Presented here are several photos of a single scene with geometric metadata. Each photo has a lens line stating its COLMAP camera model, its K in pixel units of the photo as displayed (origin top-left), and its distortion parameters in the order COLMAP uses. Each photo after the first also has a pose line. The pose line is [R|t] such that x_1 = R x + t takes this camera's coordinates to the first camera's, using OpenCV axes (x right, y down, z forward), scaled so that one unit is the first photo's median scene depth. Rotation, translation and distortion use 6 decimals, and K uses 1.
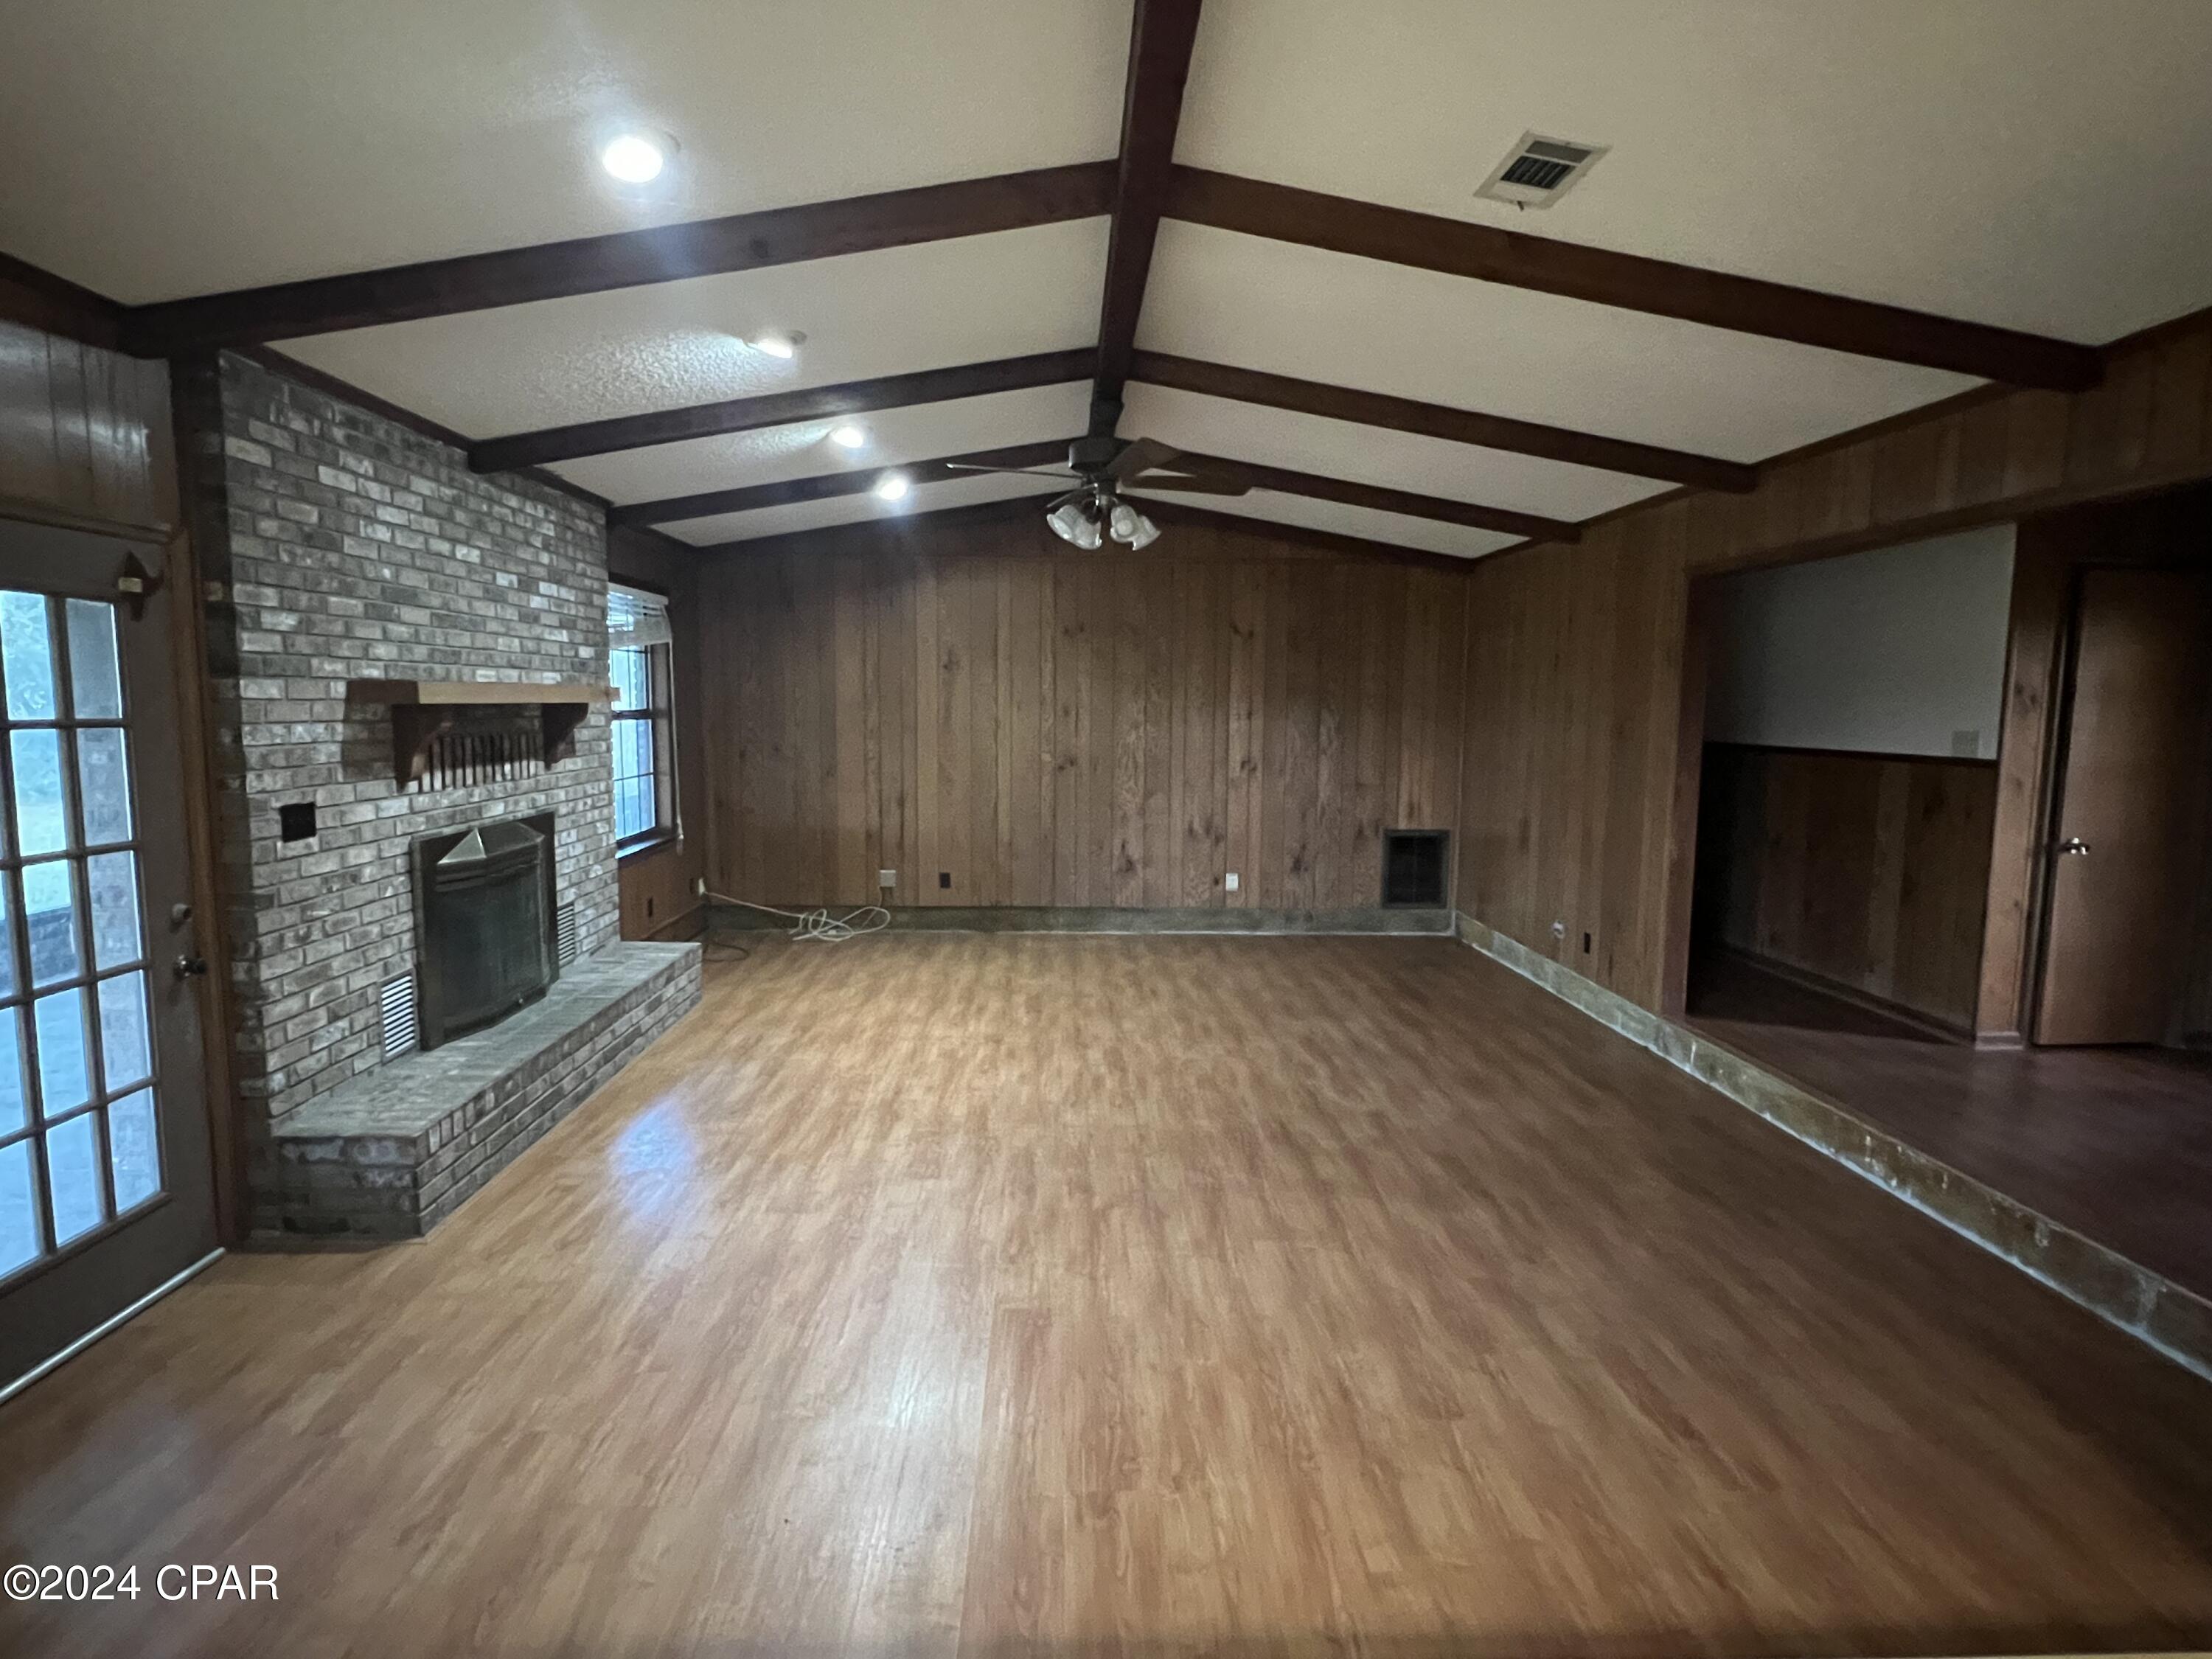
lens RADIAL K [[1170.5, 0, 1105.5], [0, 1170.5, 830.7], [0, 0, 1]] dist [0.001297, 0.000112]
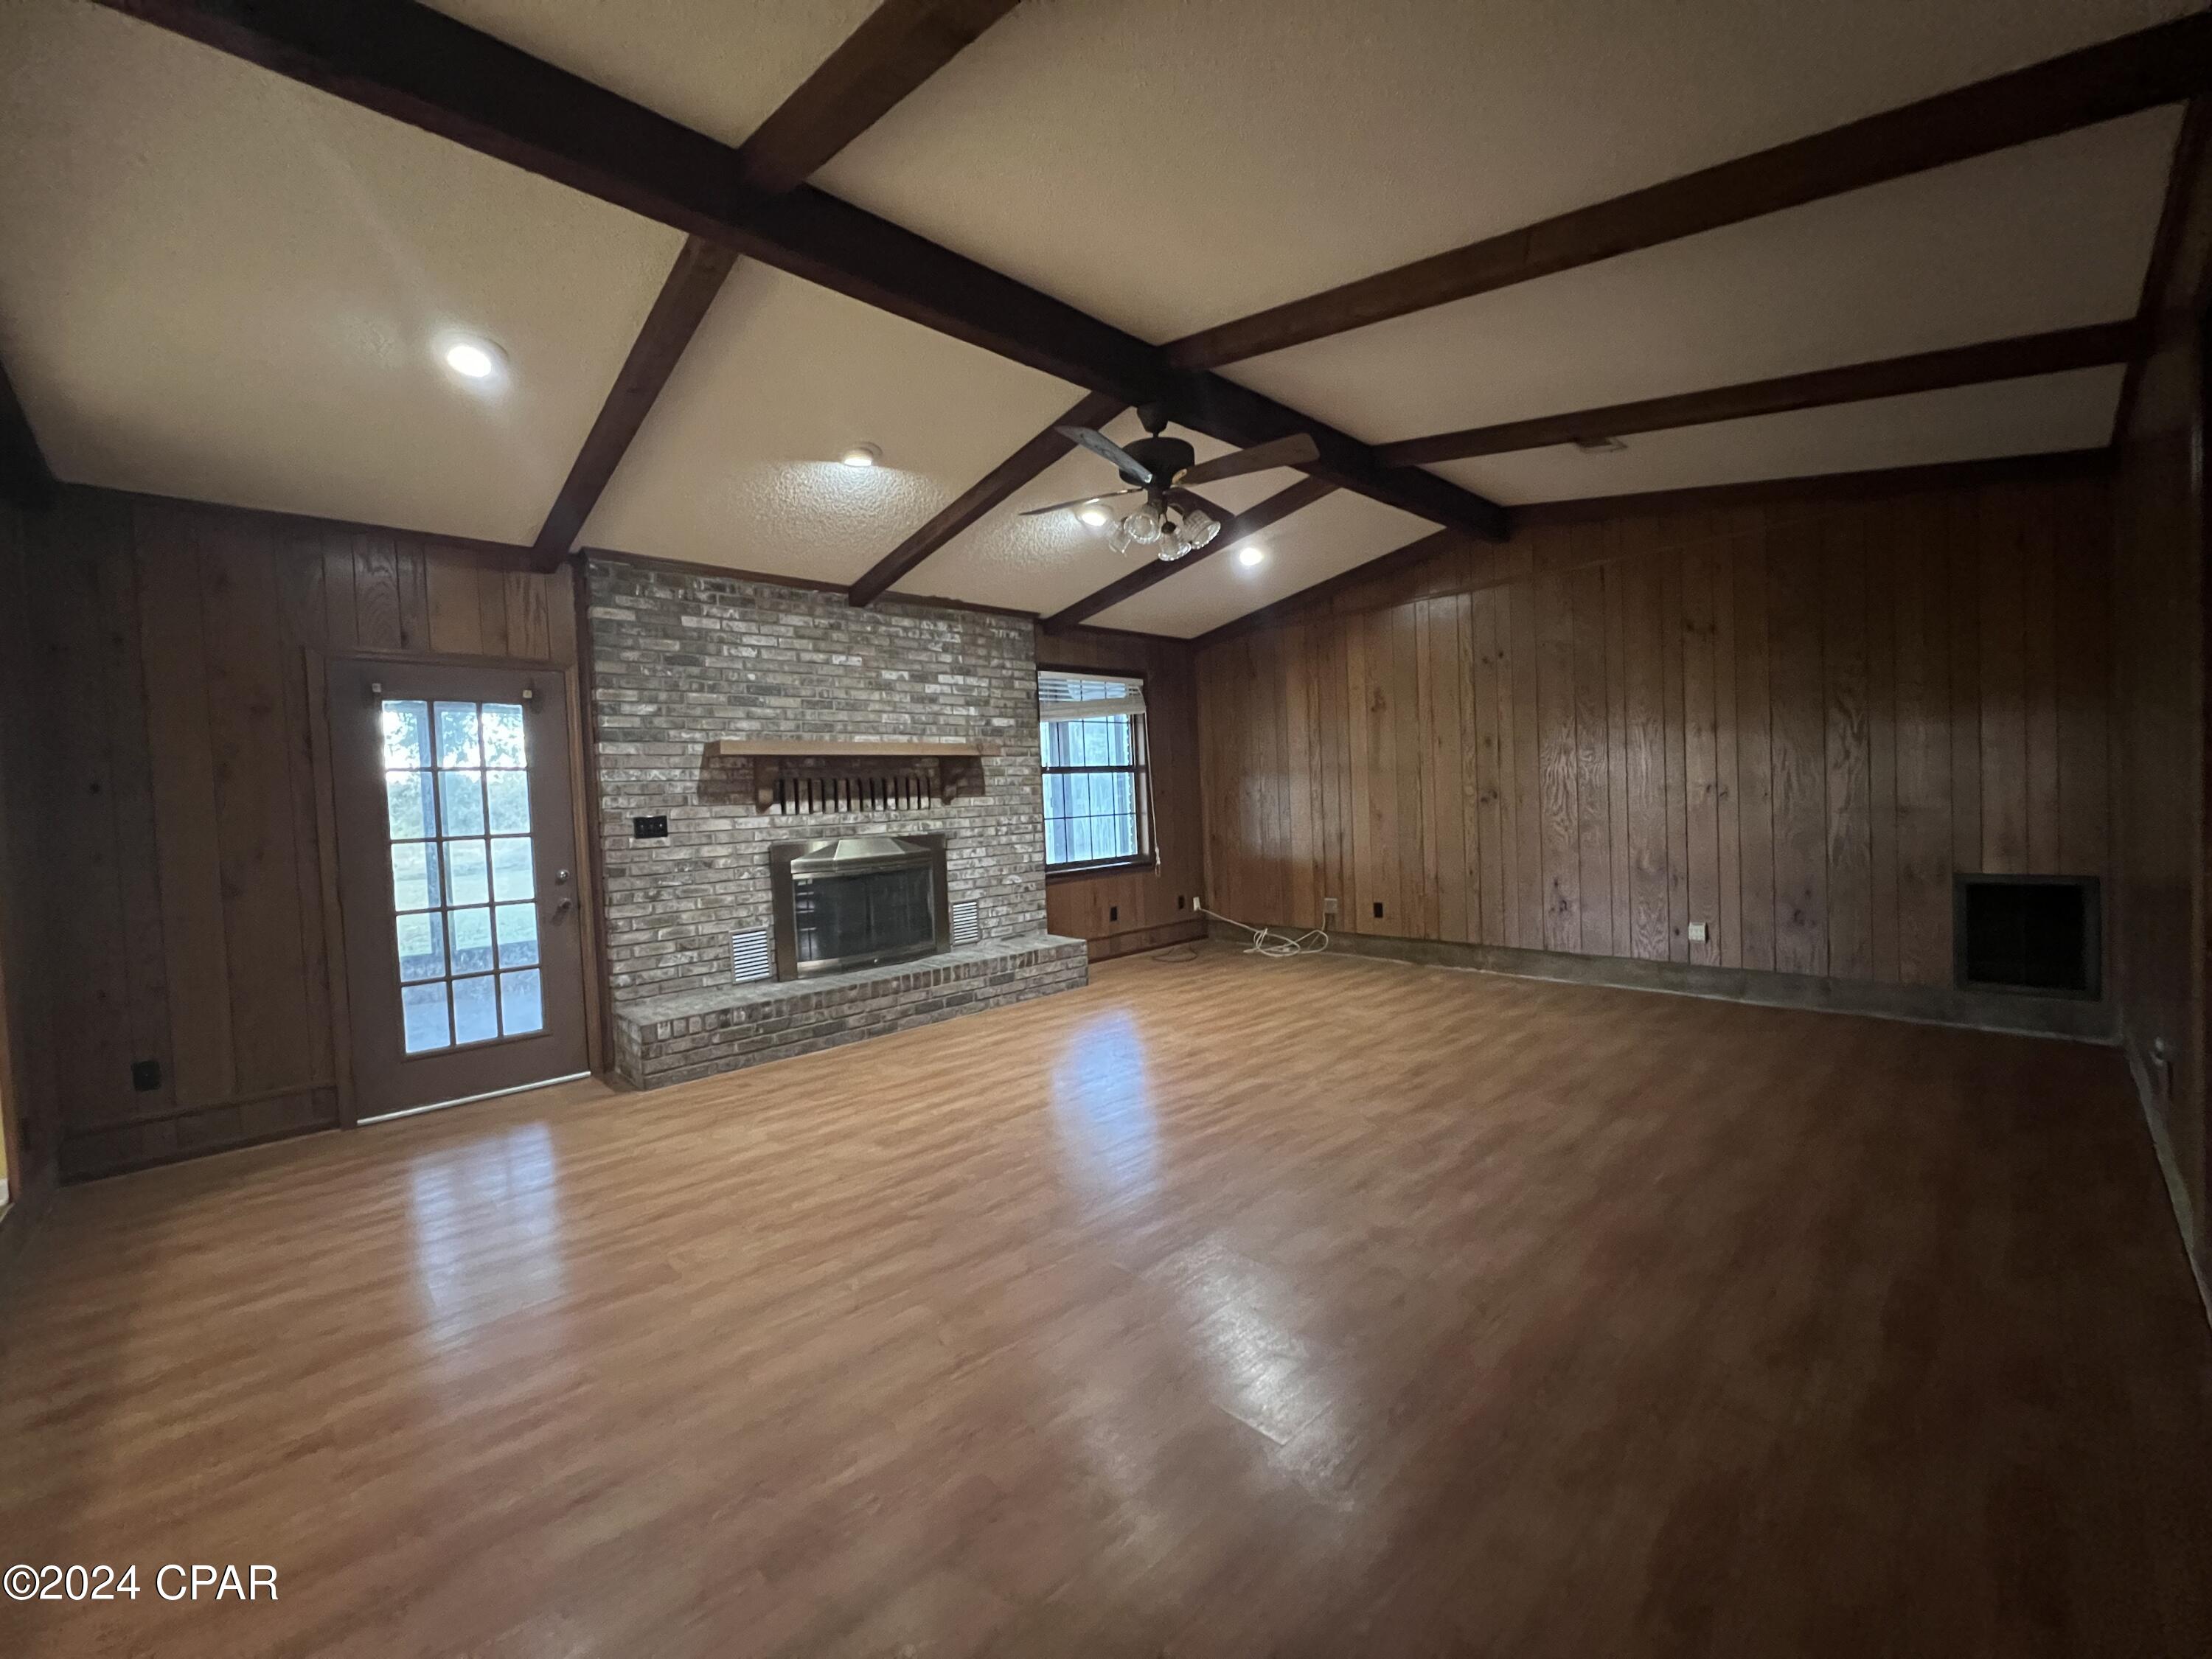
lens RADIAL K [[887.1, 0, 1108.1], [0, 887.1, 827.3], [0, 0, 1]] dist [-0.001138, 0.000486]
pose [[0.663315, -0.013805, -0.748213, 0.475543], [-0.032996, 0.998318, -0.047671, 0.021448], [0.747612, 0.056309, 0.661744, 0.443005]]
